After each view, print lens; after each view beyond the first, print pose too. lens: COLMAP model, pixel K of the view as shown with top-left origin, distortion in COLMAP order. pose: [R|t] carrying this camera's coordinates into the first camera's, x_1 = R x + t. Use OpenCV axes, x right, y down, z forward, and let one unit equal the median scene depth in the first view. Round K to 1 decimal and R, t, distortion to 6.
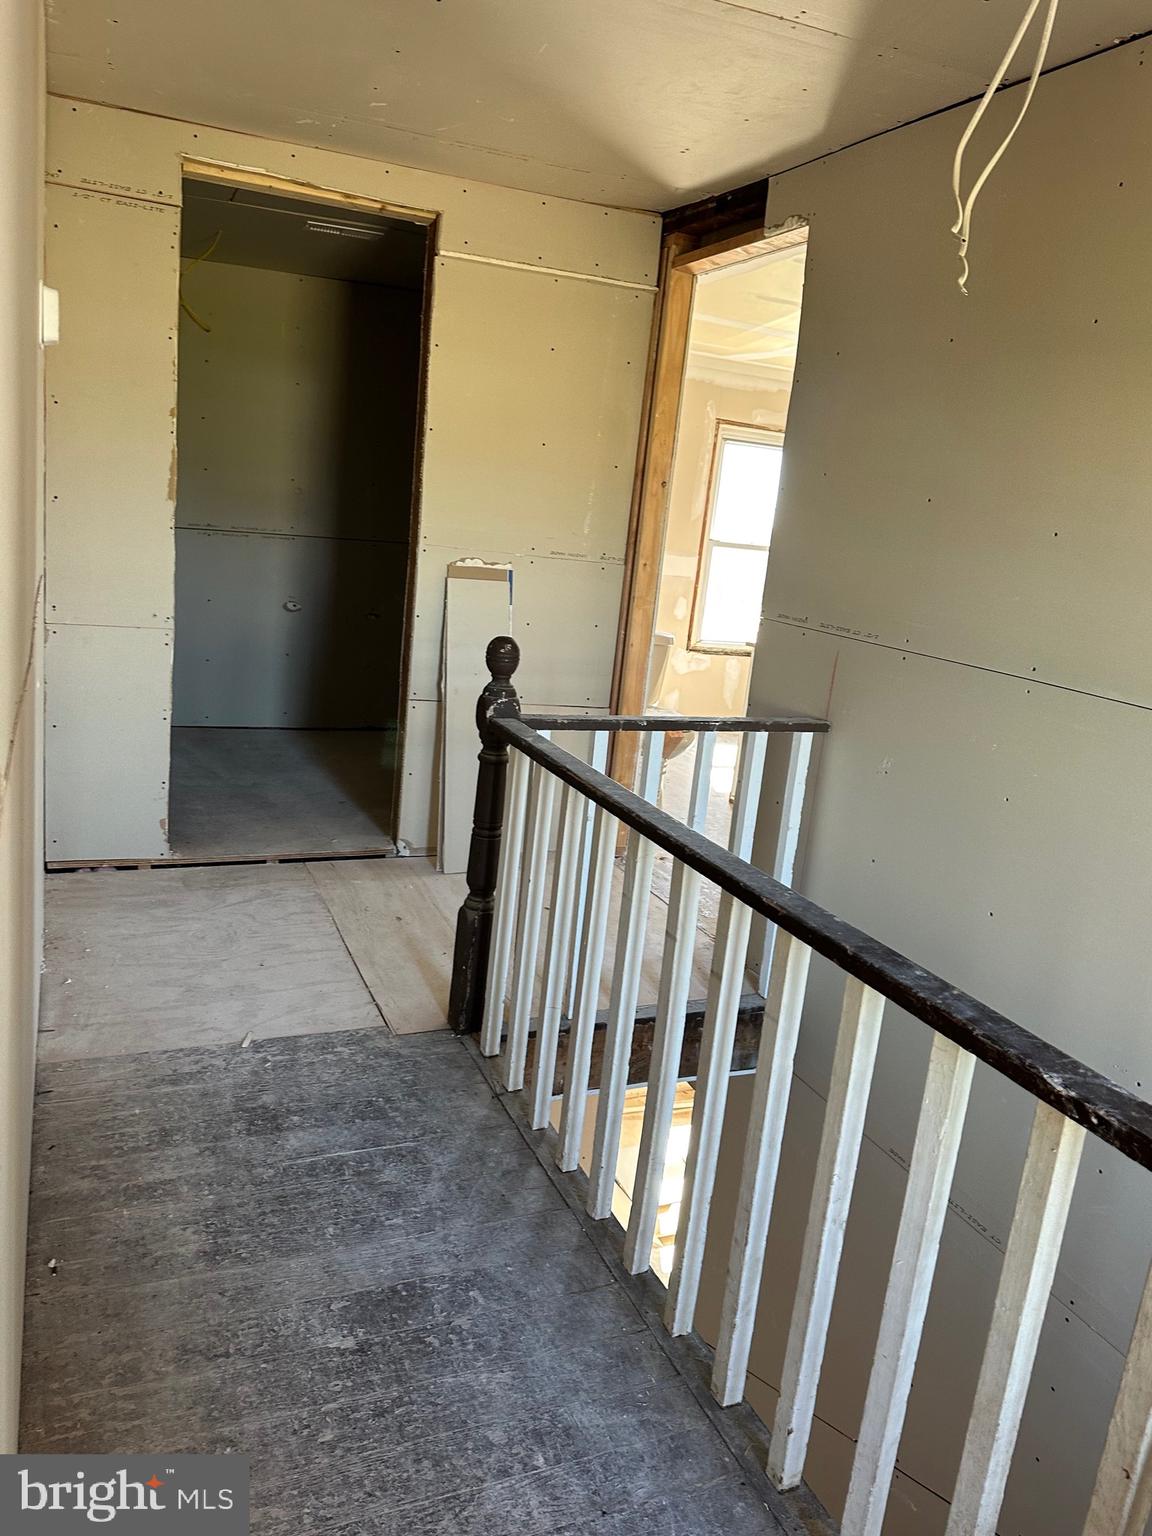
lens RADIAL K [[1116.1, 0, 576.0], [0, 1116.1, 768.0], [0, 0, 1]] dist [0.001800, 0.000227]
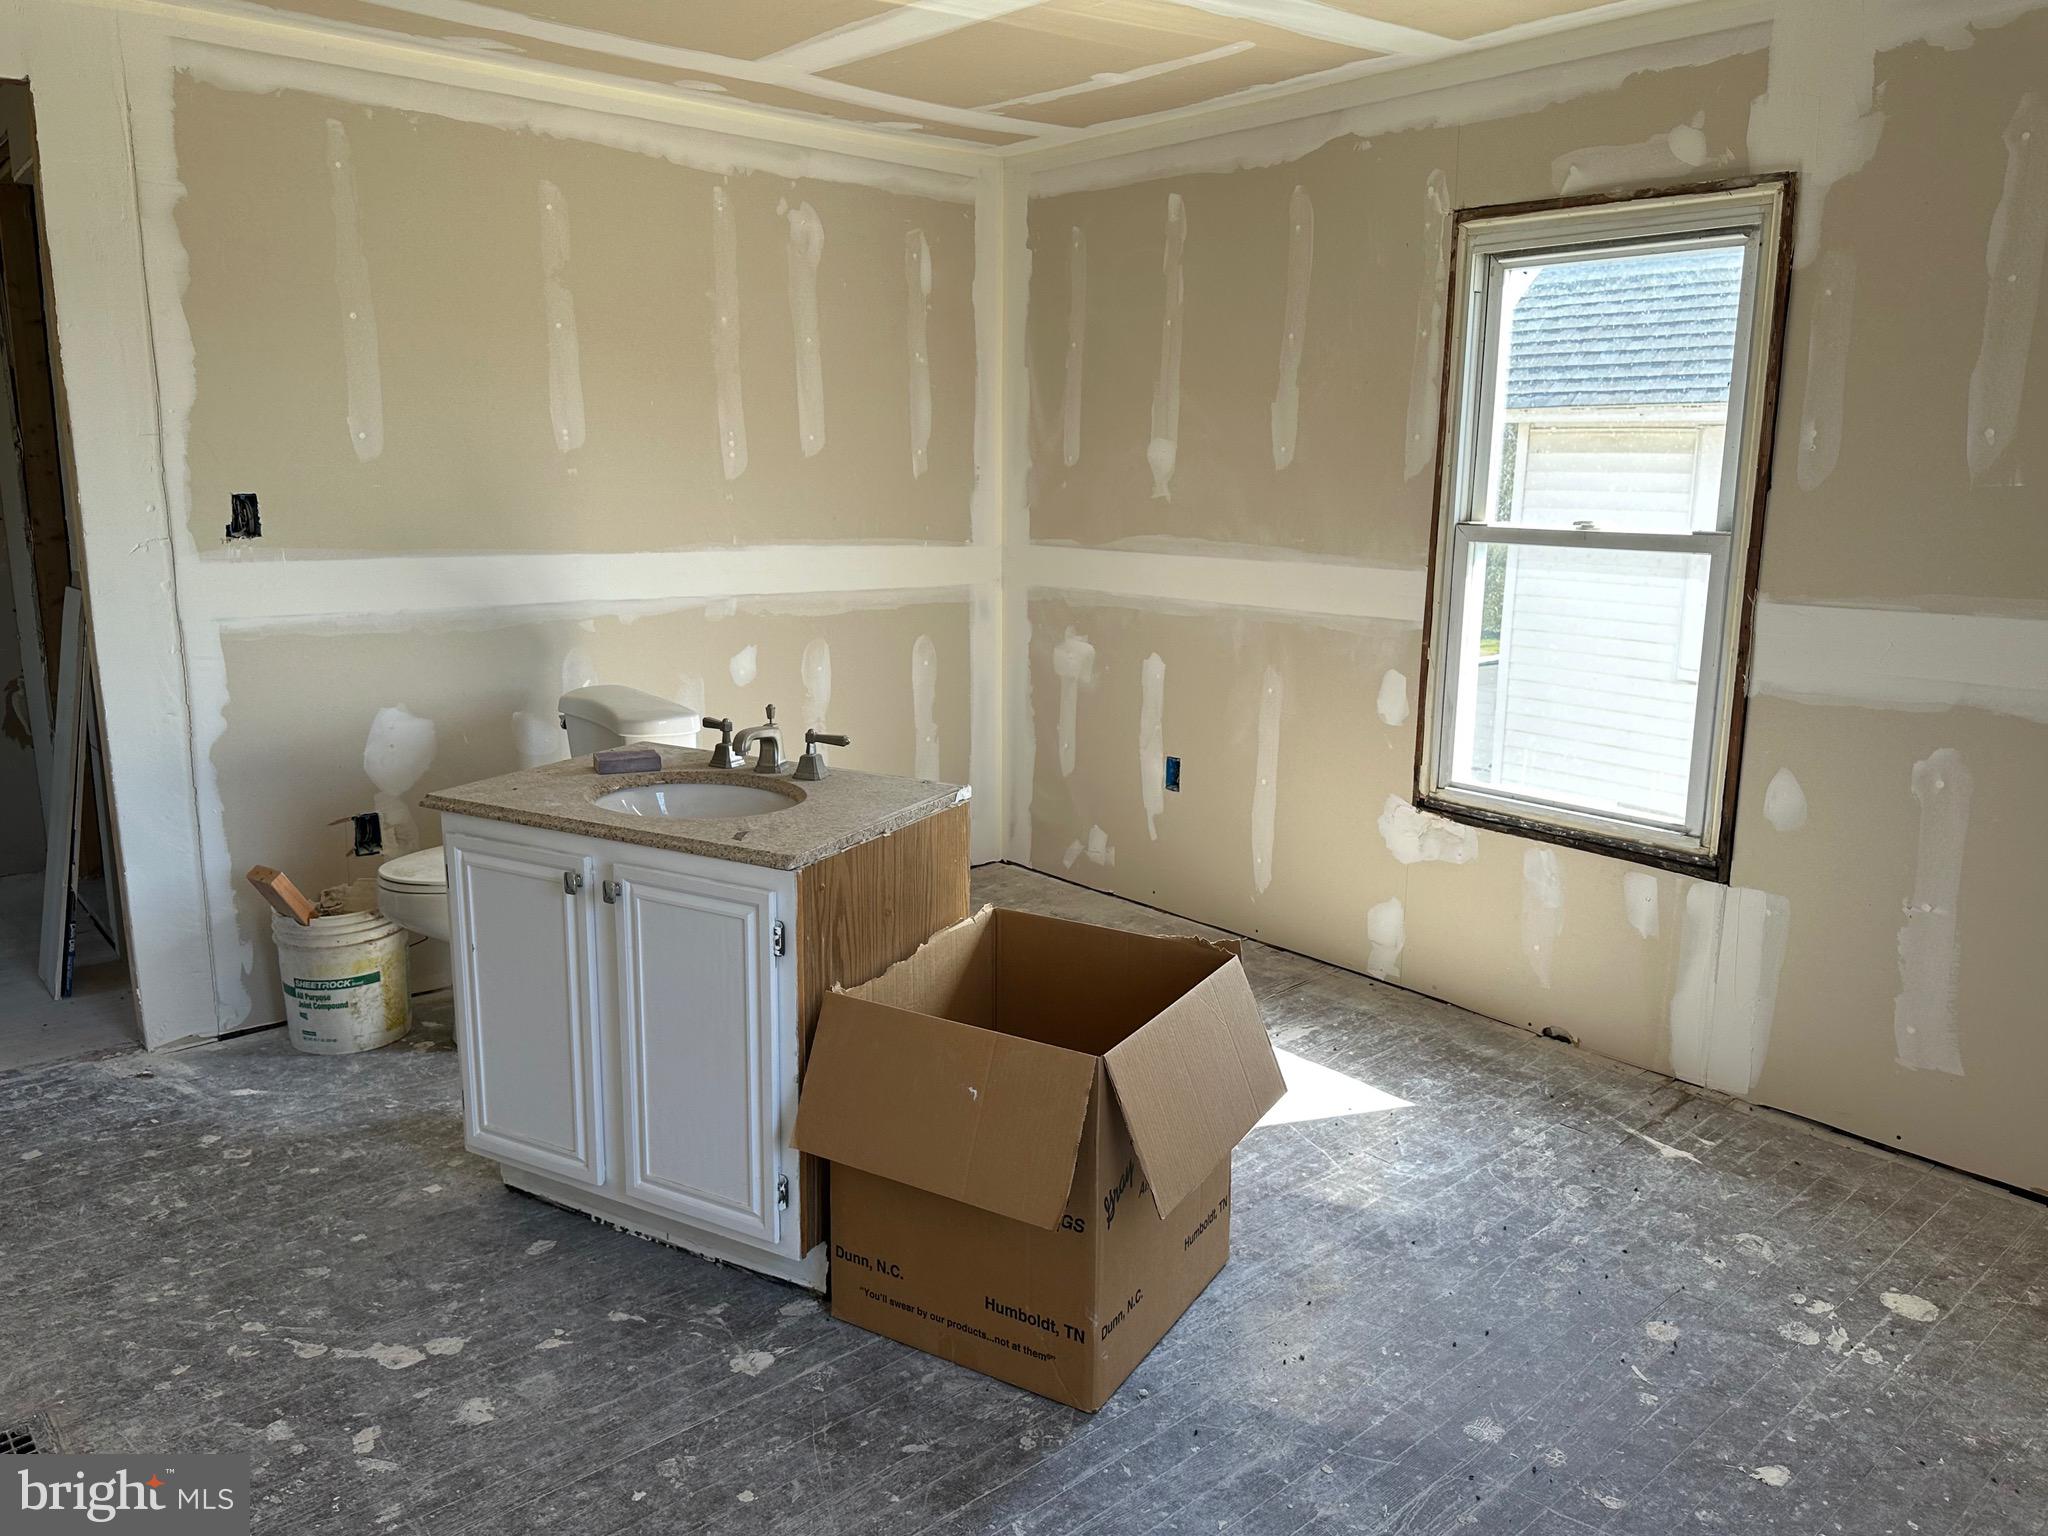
lens RADIAL K [[1488.1, 0, 1024.0], [0, 1488.1, 768.0], [0, 0, 1]] dist [0.001800, 0.000227]
pose [[0.983938, -0.058956, -0.168492, 0.055113], [0.050154, 0.997169, -0.056029, -0.098780], [0.171318, 0.046679, 0.984109, 0.473379]]
